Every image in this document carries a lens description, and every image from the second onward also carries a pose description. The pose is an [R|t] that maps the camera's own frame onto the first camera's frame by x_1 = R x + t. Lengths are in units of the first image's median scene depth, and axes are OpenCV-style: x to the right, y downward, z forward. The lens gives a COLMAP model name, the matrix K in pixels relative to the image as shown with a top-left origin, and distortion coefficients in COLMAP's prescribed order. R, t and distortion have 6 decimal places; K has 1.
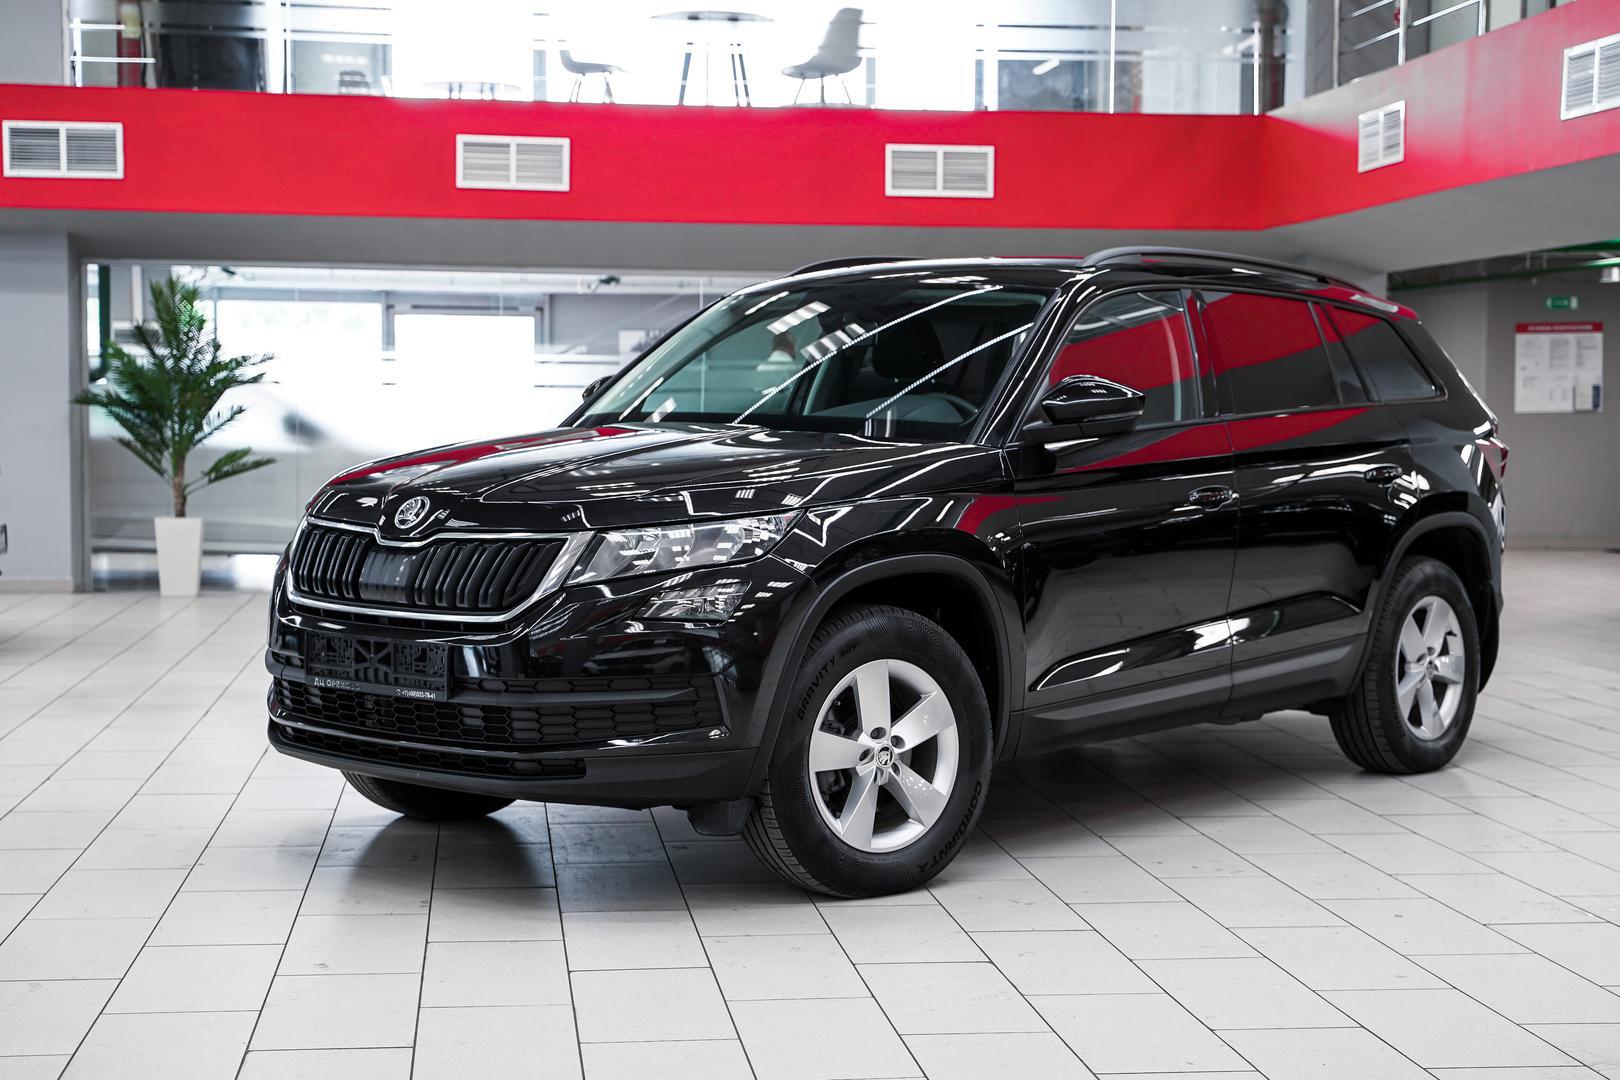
lens RADIAL K [[2428.5, 0, 785.7], [0, 2428.5, 547.8], [0, 0, 1]] dist [0.129777, 0.031005]
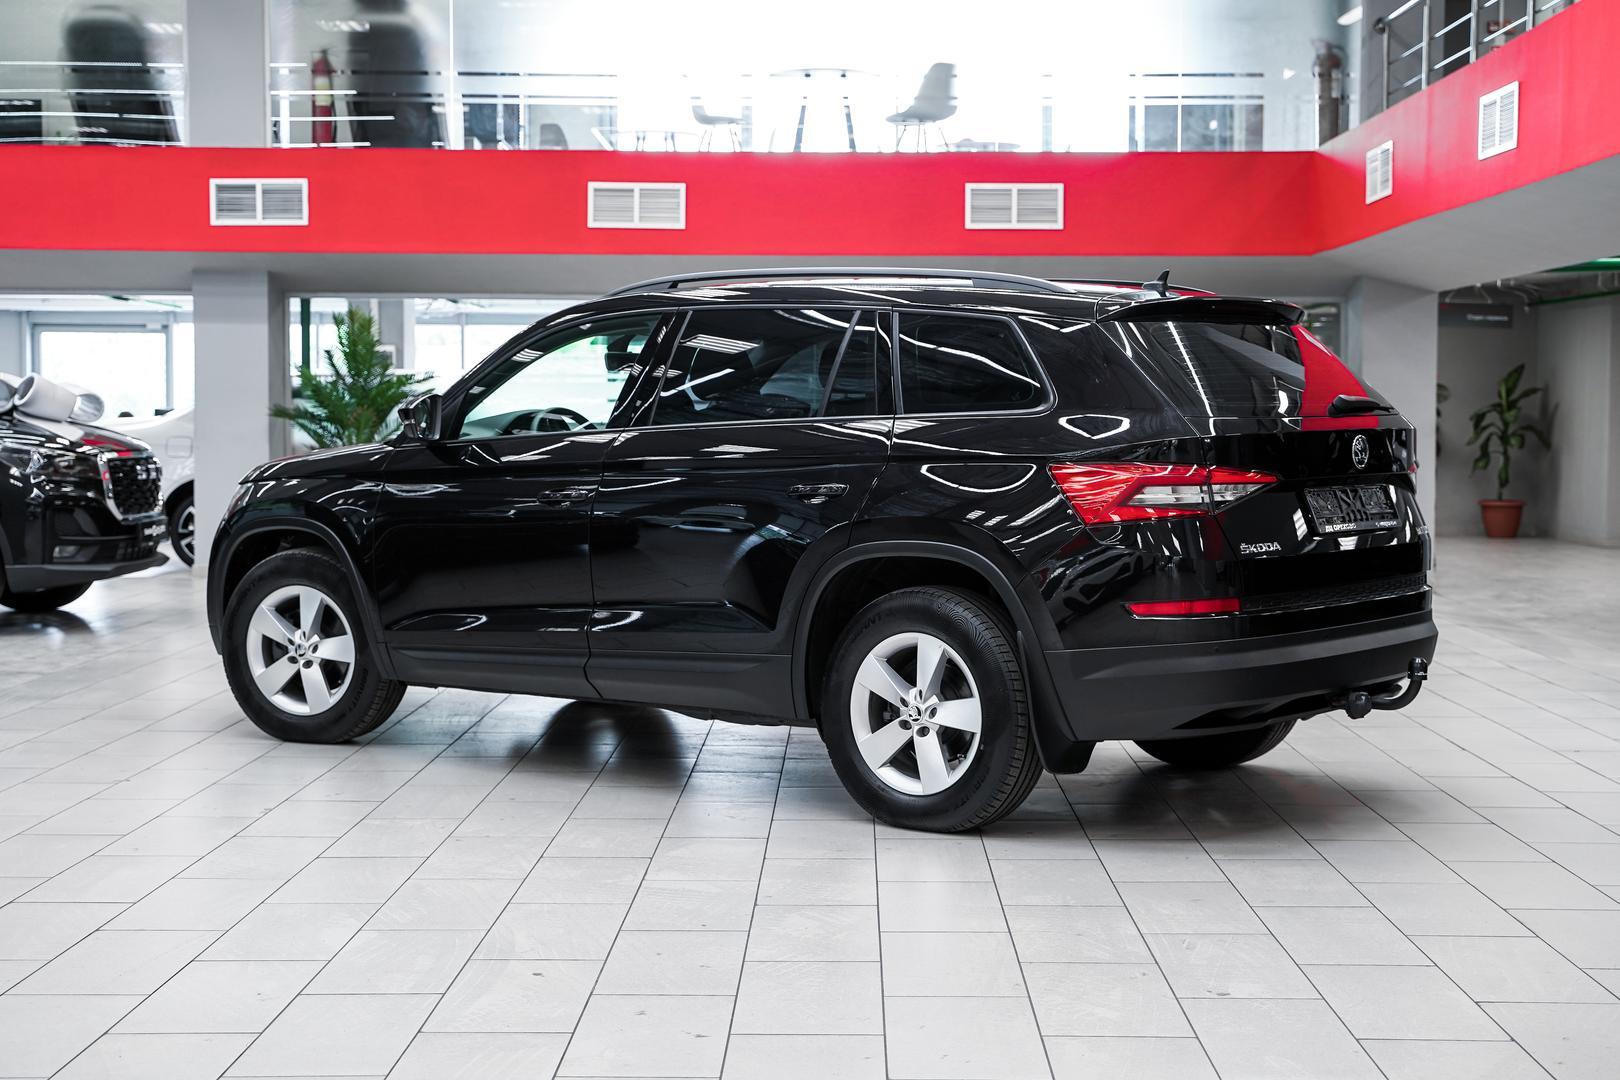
lens RADIAL K [[2271.3, 0, 810.0], [0, 2271.3, 540.0], [0, 0, 1]] dist [0.100014, 0.080945]
pose [[0.991299, 0.004279, -0.131562, 0.113599], [-0.004733, 0.999984, -0.003135, 0.003064], [0.131546, 0.003730, 0.991303, -0.054715]]
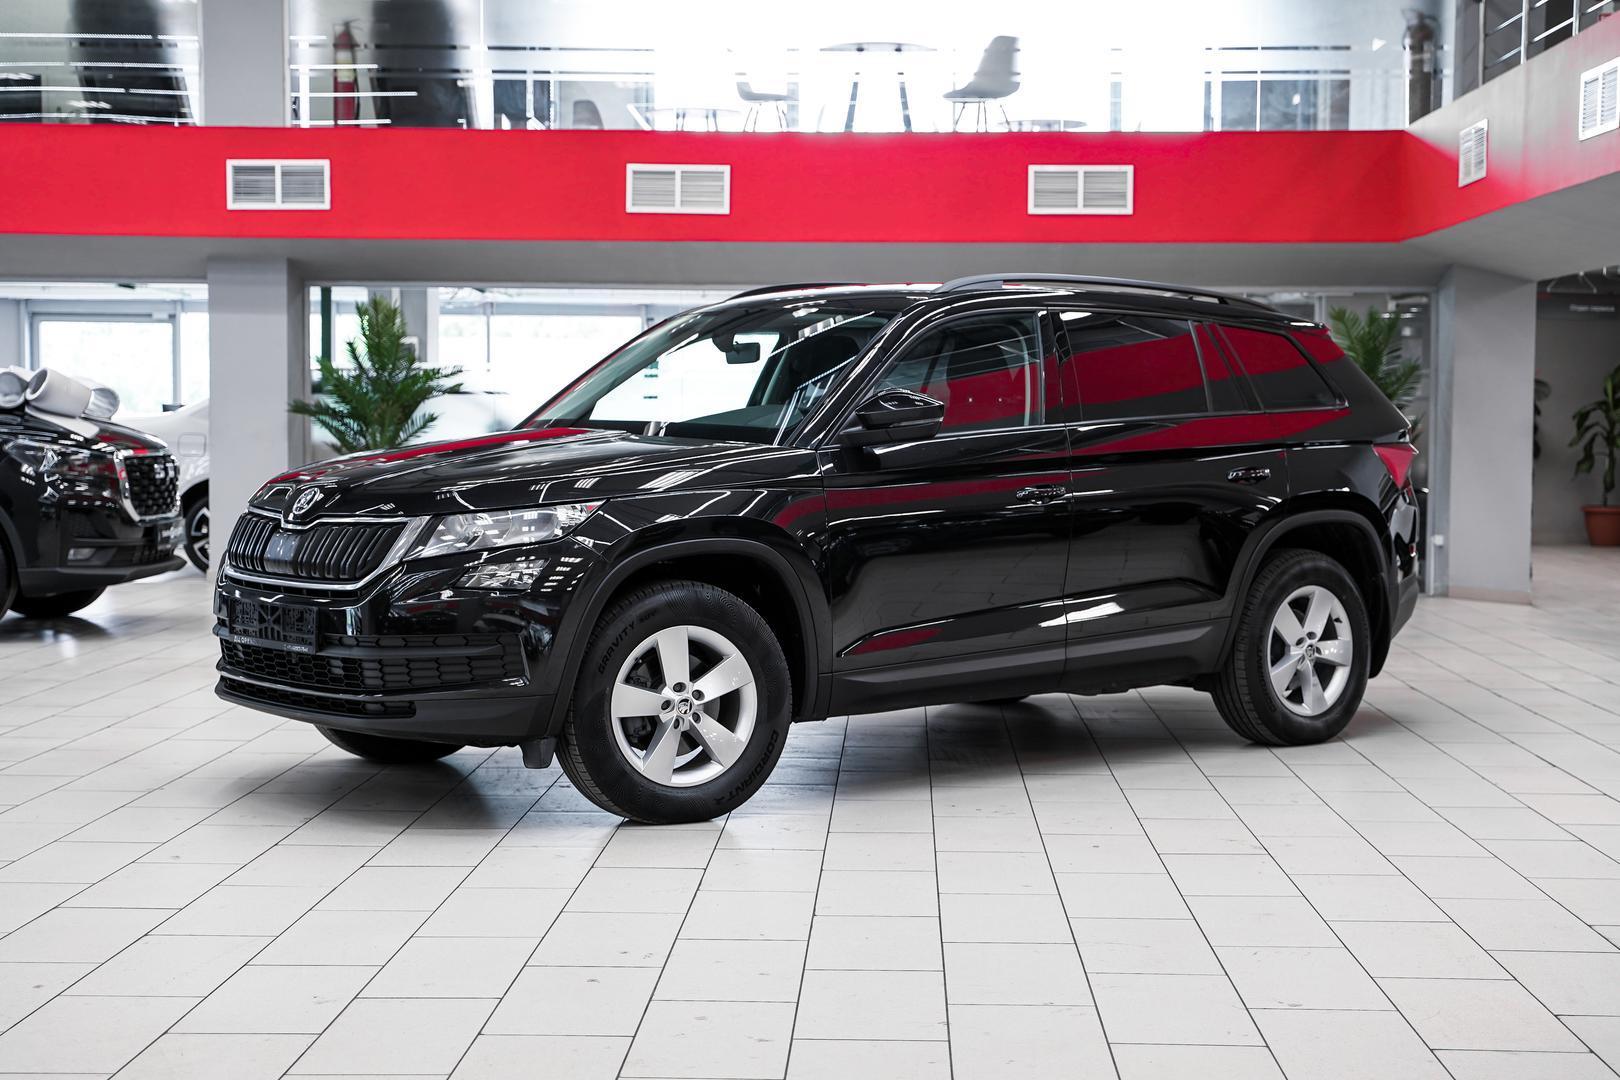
lens RADIAL K [[2458.9, 0, 811.6], [0, 2458.9, 568.8], [0, 0, 1]] dist [0.139264, 0.012501]
pose [[0.988806, 0.009003, -0.148935, 0.113707], [-0.008286, 0.999951, 0.005434, 0.004328], [0.148977, -0.004139, 0.988832, -0.075899]]
